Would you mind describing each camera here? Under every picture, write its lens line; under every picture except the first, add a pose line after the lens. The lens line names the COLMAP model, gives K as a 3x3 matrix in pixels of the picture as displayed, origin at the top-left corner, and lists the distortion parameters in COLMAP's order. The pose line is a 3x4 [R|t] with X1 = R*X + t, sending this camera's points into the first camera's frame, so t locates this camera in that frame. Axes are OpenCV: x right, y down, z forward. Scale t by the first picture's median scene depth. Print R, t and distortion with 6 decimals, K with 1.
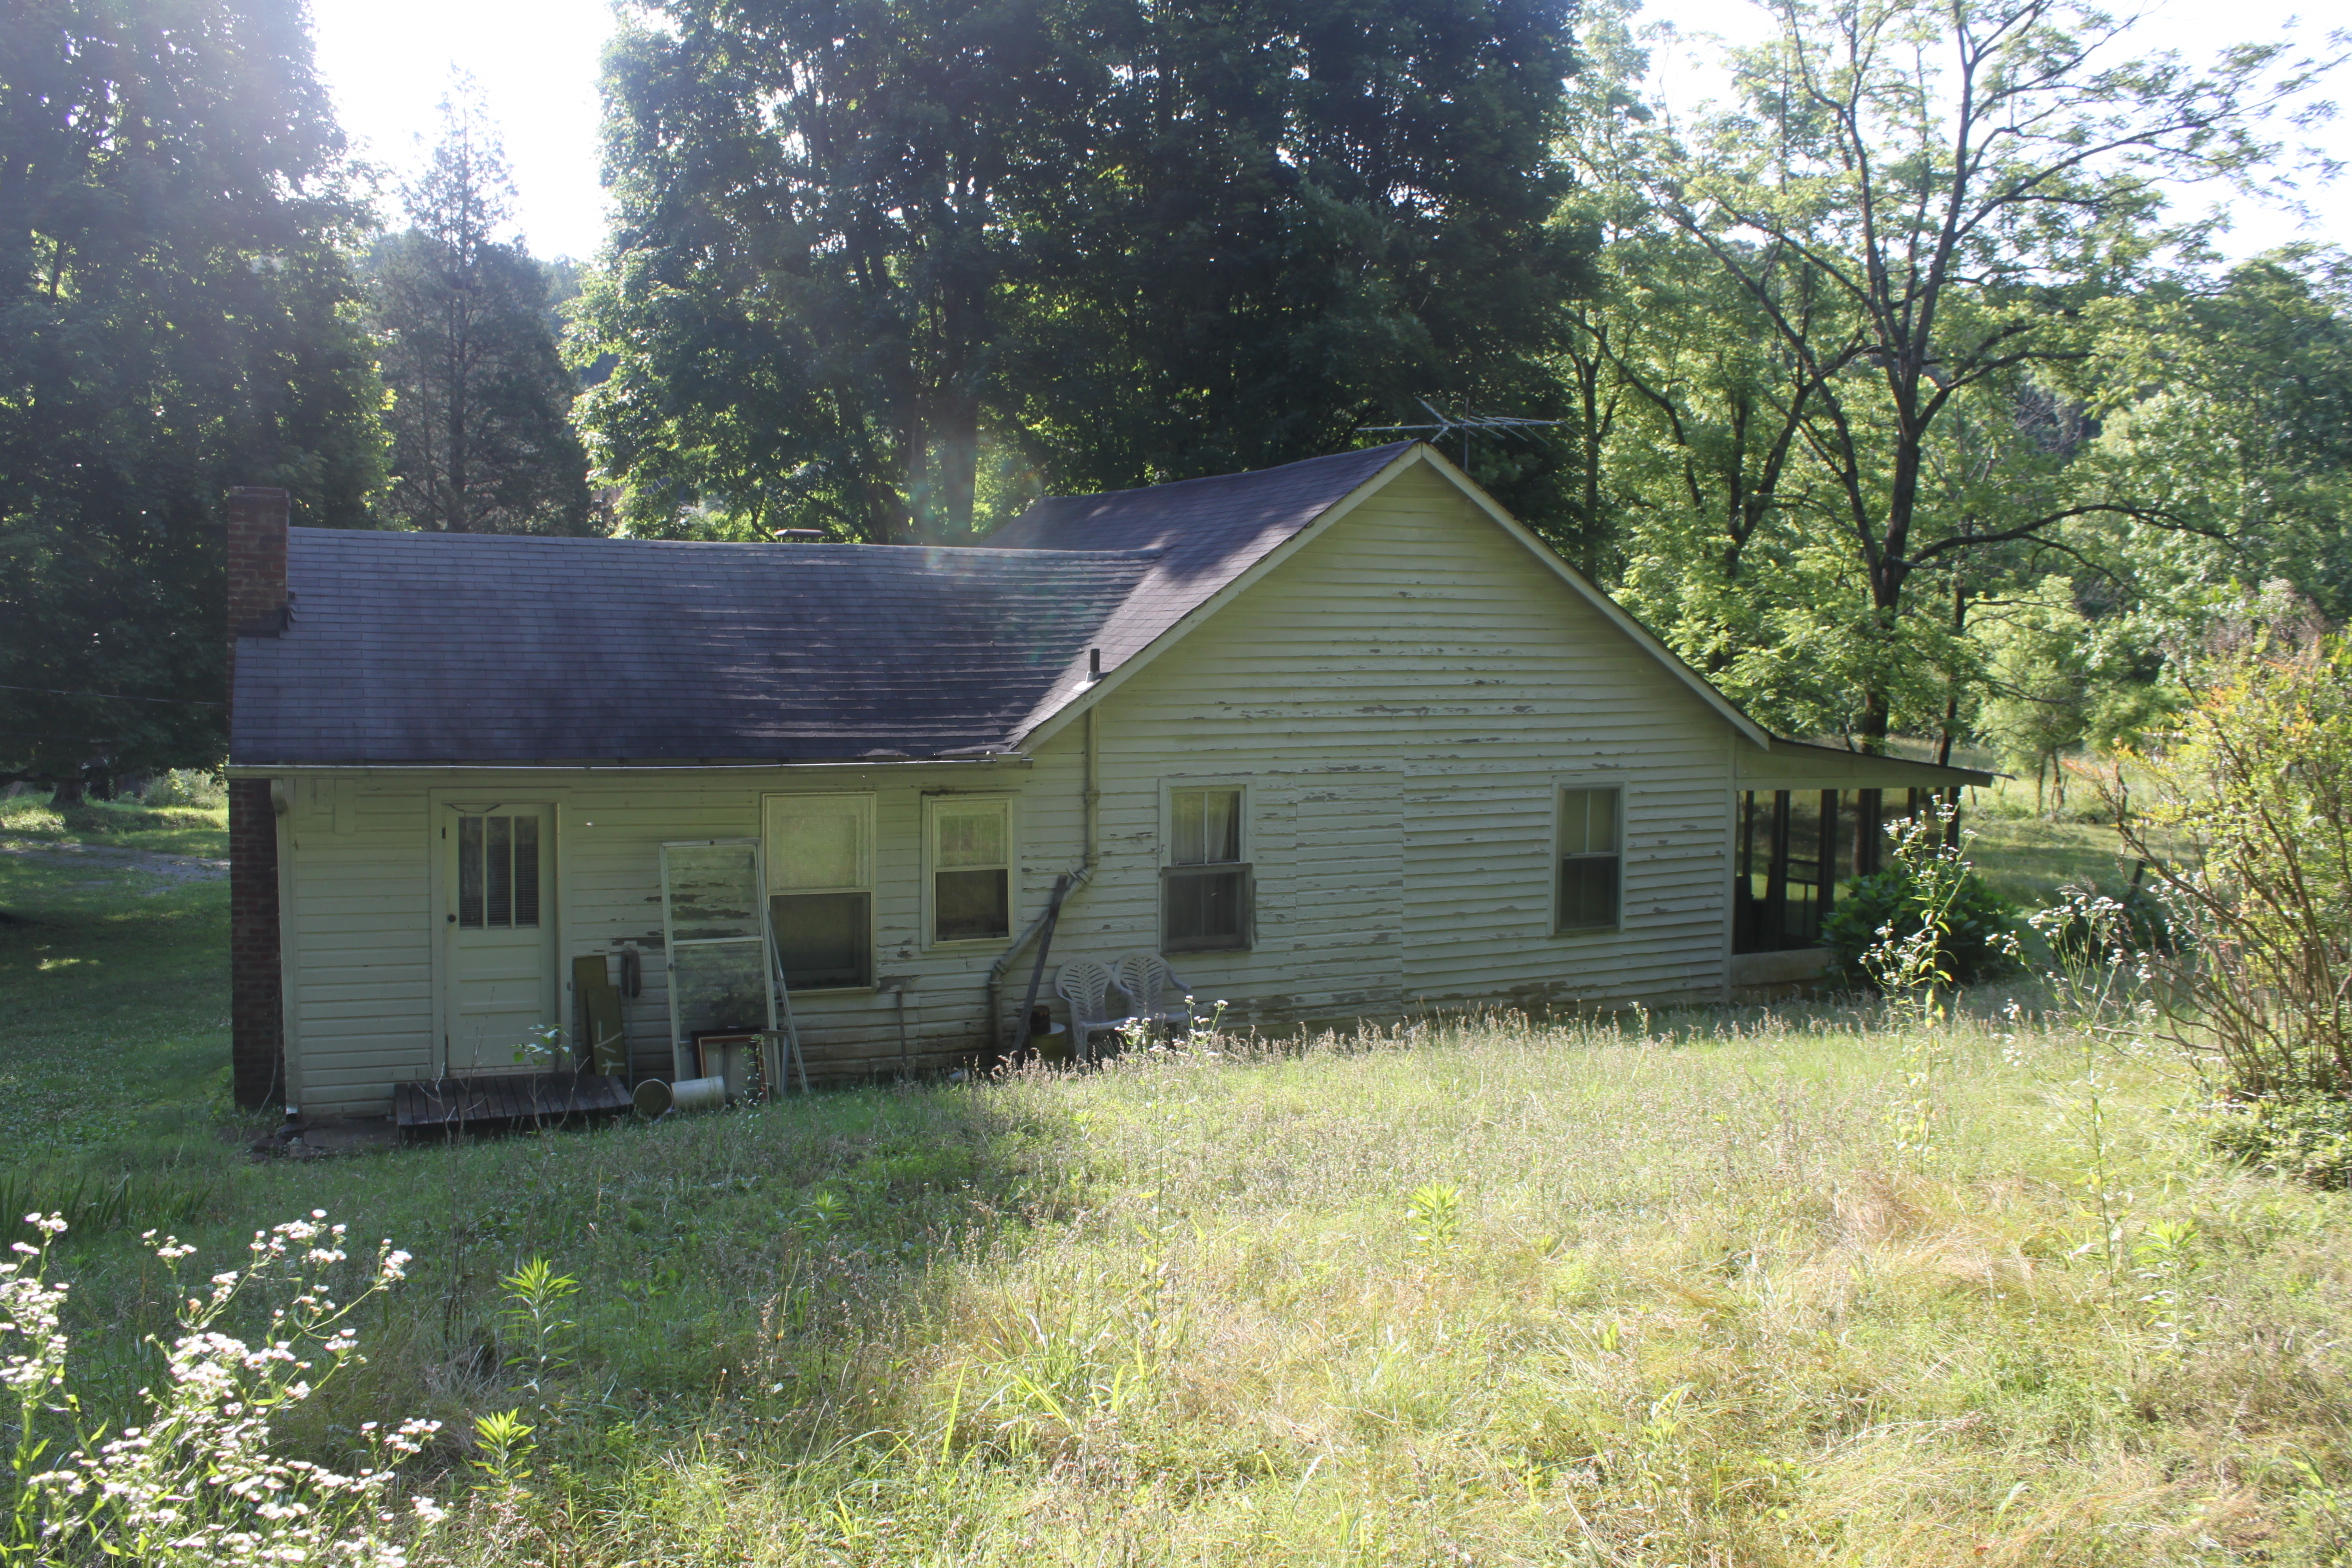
lens RADIAL K [[2000.7, 0, 1183.2], [0, 2000.7, 794.5], [0, 0, 1]] dist [-0.155288, 0.146198]
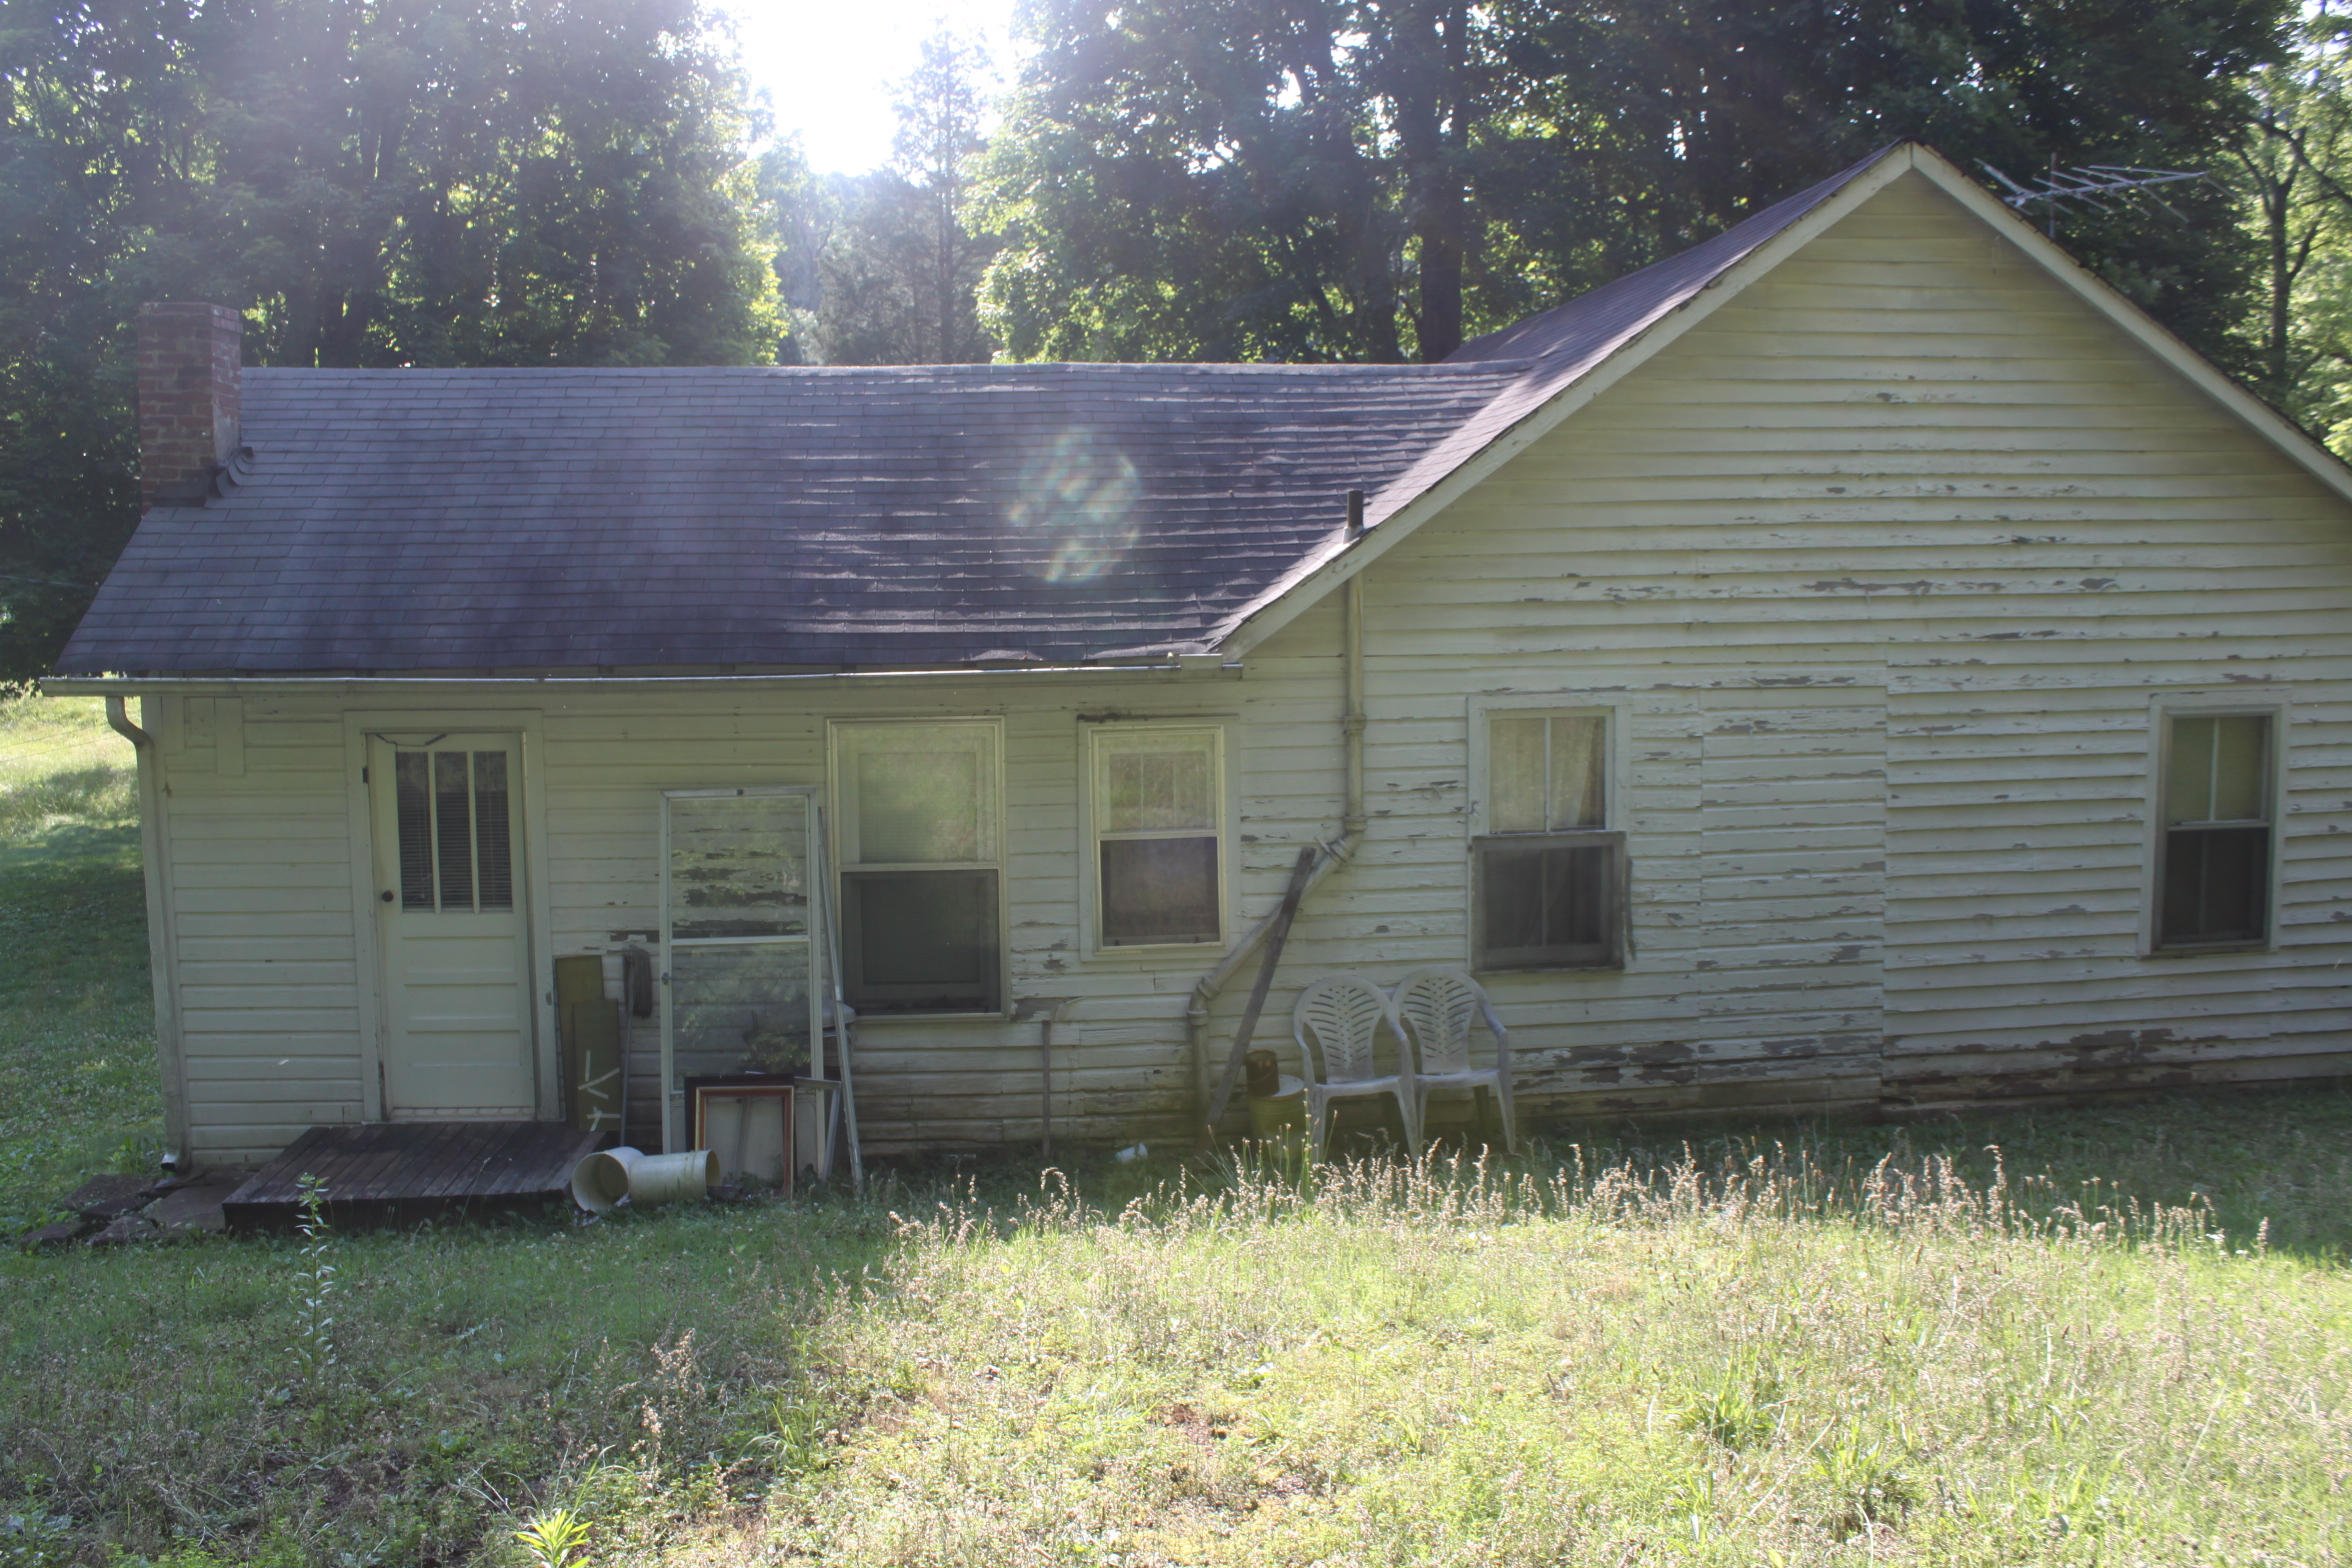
lens RADIAL K [[2000.7, 0, 1159.8], [0, 2000.7, 784.3], [0, 0, 1]] dist [-0.155288, 0.146198]
pose [[0.946120, 0.010614, -0.323642, 0.099935], [-0.001984, 0.999634, 0.026985, 0.003037], [0.323810, -0.024889, 0.945795, 0.373059]]
